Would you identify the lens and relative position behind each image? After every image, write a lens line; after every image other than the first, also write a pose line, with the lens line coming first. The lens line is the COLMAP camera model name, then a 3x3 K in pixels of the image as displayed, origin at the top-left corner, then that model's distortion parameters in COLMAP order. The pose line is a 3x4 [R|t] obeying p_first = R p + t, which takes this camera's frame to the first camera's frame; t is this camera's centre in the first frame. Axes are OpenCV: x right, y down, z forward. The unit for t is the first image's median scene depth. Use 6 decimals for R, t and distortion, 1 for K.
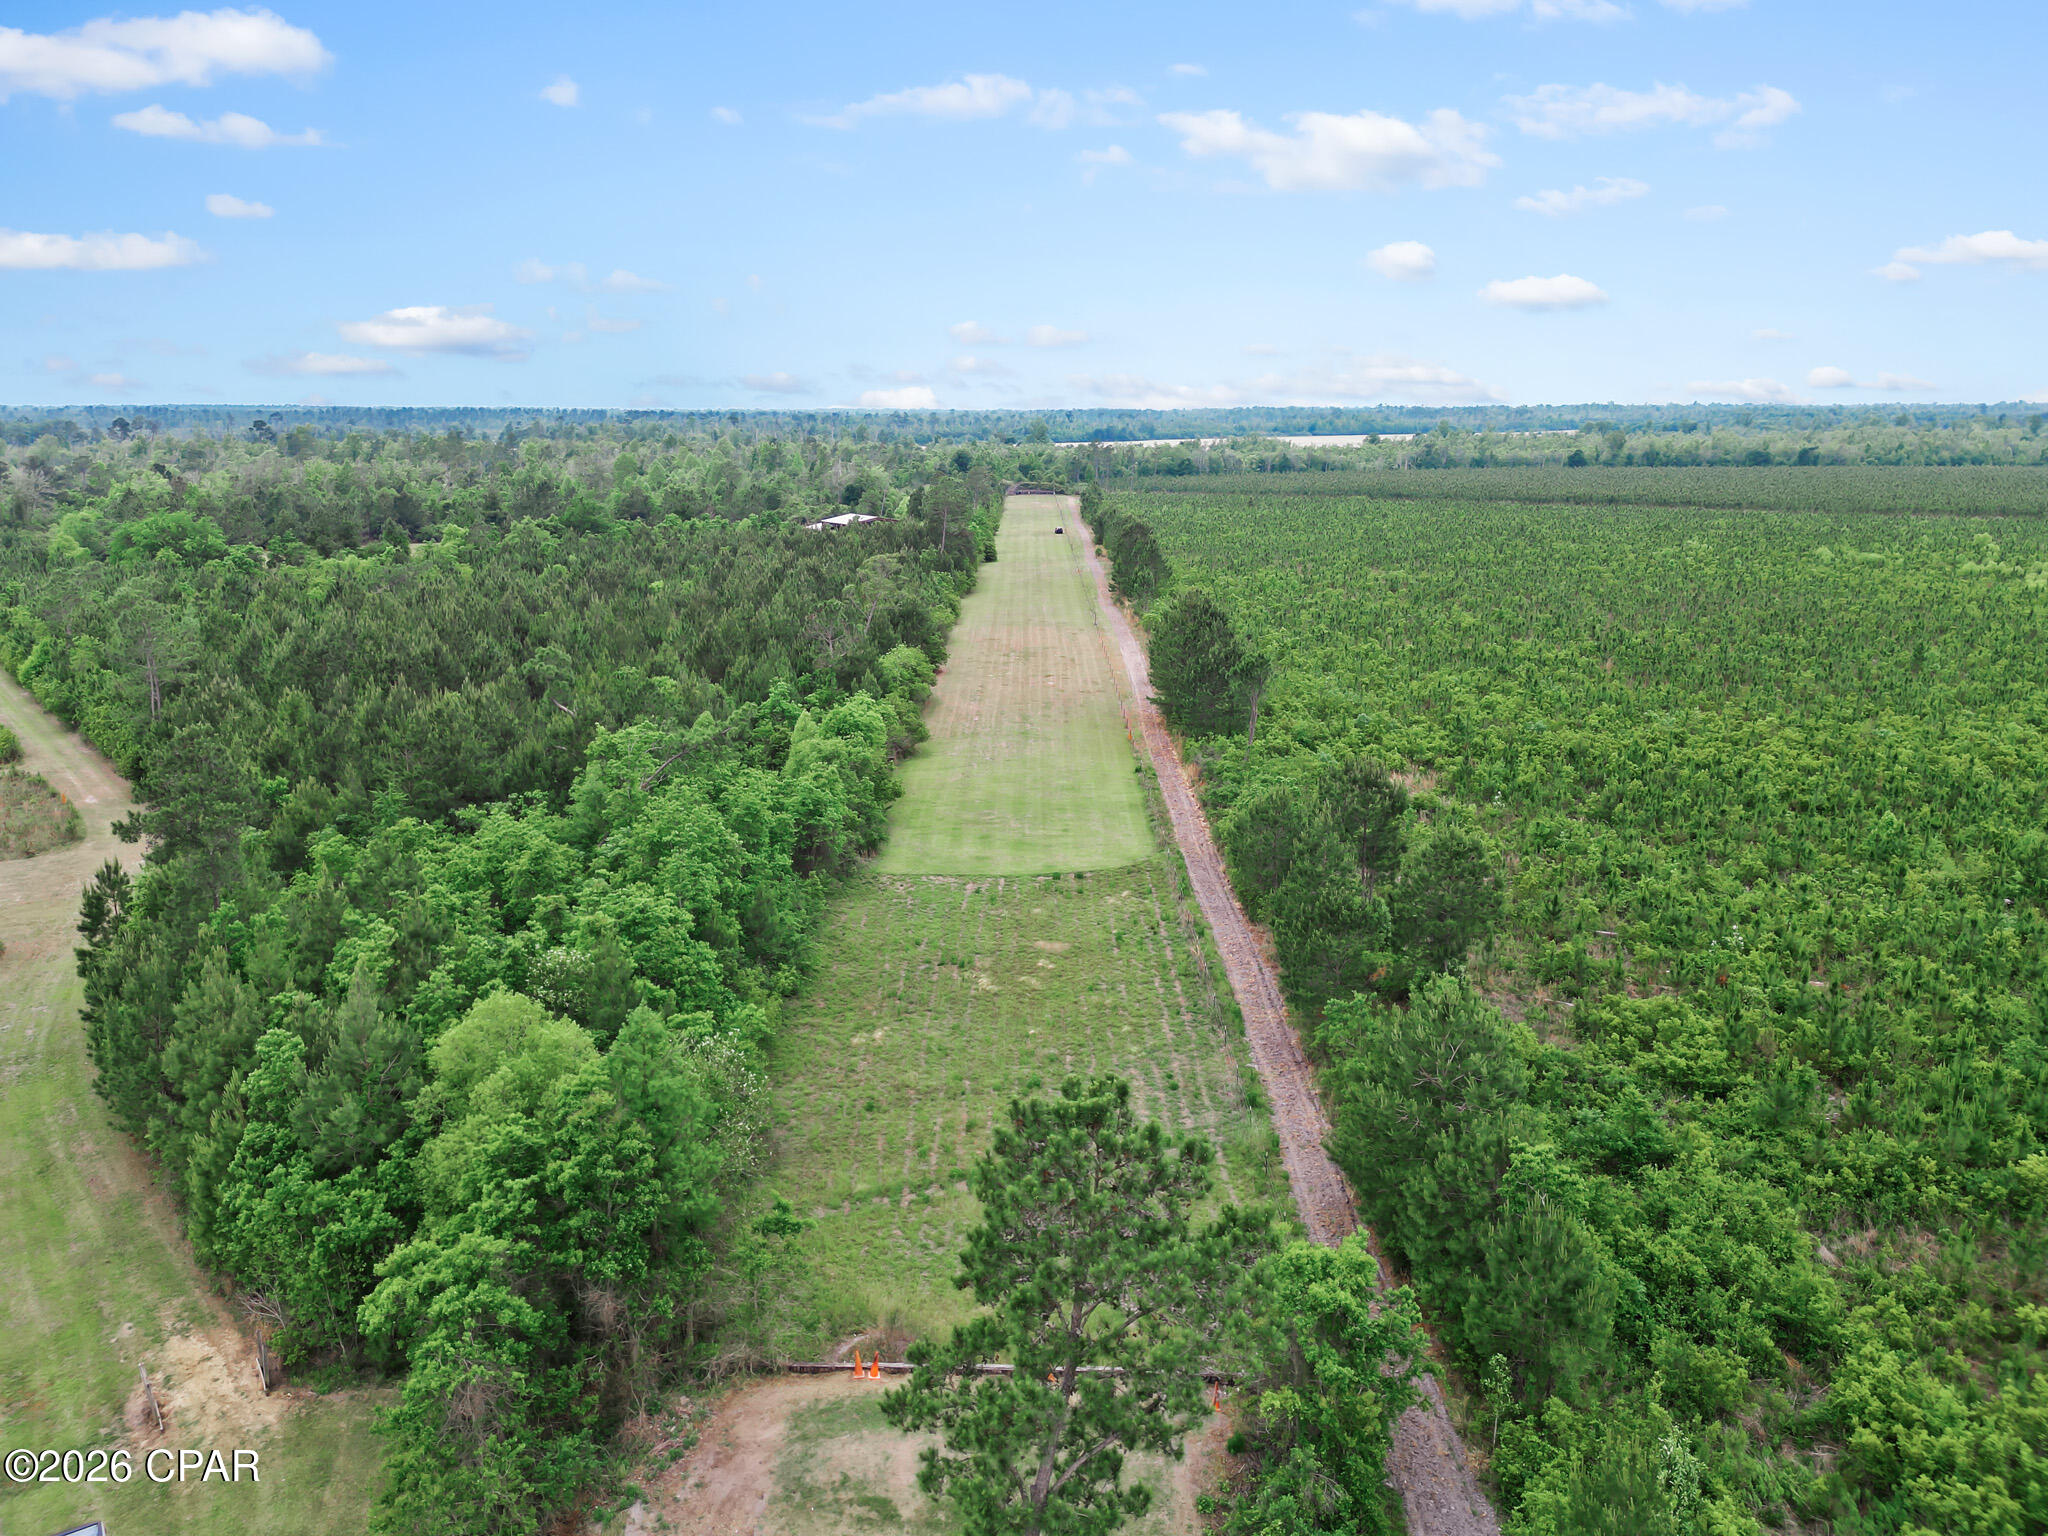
lens RADIAL K [[1396.4, 0, 1024.0], [0, 1396.4, 768.0], [0, 0, 1]] dist [0.067550, -0.070489]
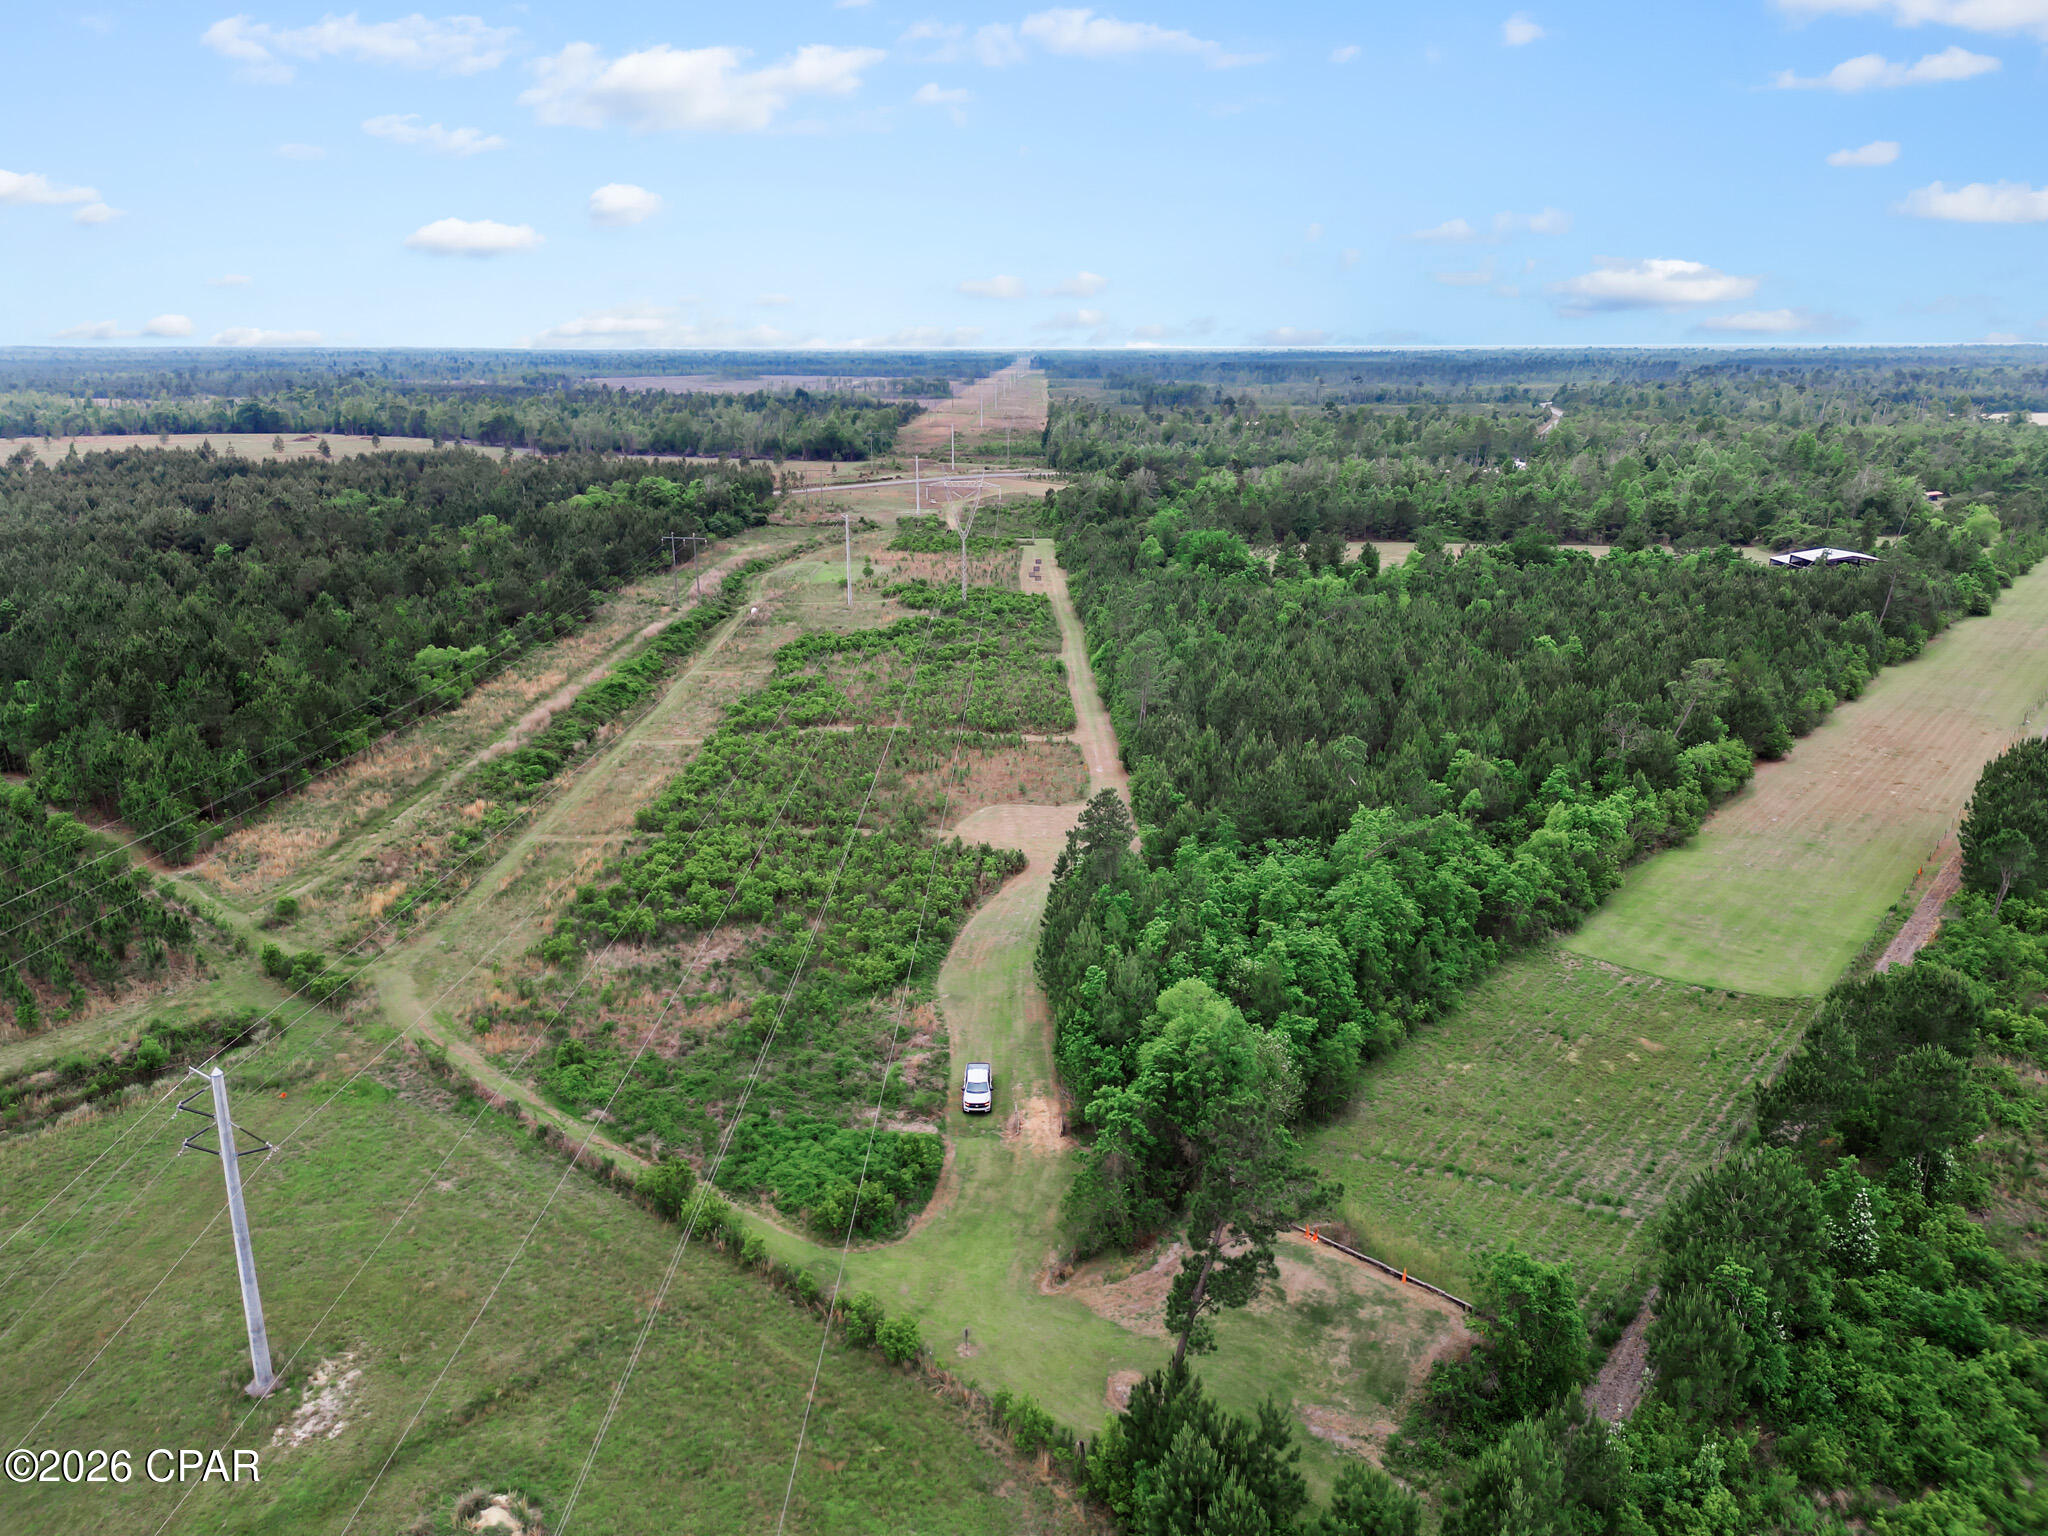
lens RADIAL K [[1407.2, 0, 1024.0], [0, 1407.2, 768.0], [0, 0, 1]] dist [0.001969, 0.000291]
pose [[0.759882, 0.180195, -0.624587, 0.508717], [-0.154987, 0.983325, 0.095131, -0.228520], [0.631314, 0.024515, 0.775139, -0.532039]]
